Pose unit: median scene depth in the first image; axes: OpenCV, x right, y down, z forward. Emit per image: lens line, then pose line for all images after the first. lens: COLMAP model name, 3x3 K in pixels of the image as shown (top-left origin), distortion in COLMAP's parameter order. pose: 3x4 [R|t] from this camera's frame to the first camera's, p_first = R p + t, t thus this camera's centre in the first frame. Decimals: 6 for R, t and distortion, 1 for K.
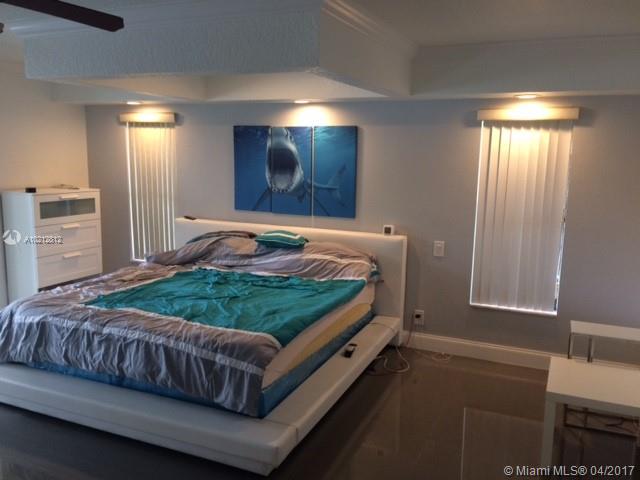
lens RADIAL K [[544.3, 0, 320.9], [0, 544.3, 239.7], [0, 0, 1]] dist [0.060141, -0.064021]
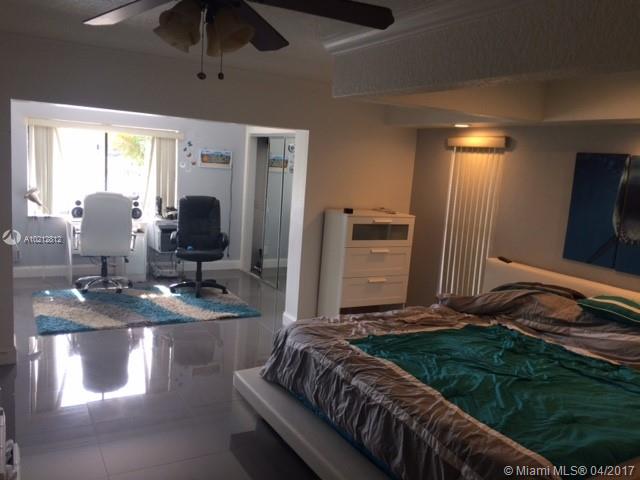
lens RADIAL K [[544.3, 0, 316.2], [0, 544.3, 240.6], [0, 0, 1]] dist [0.060141, -0.064021]
pose [[0.796594, 0.126558, -0.591119, 0.029519], [-0.153422, 0.988149, 0.004810, -0.035132], [0.584722, 0.086859, 0.806570, 0.177555]]
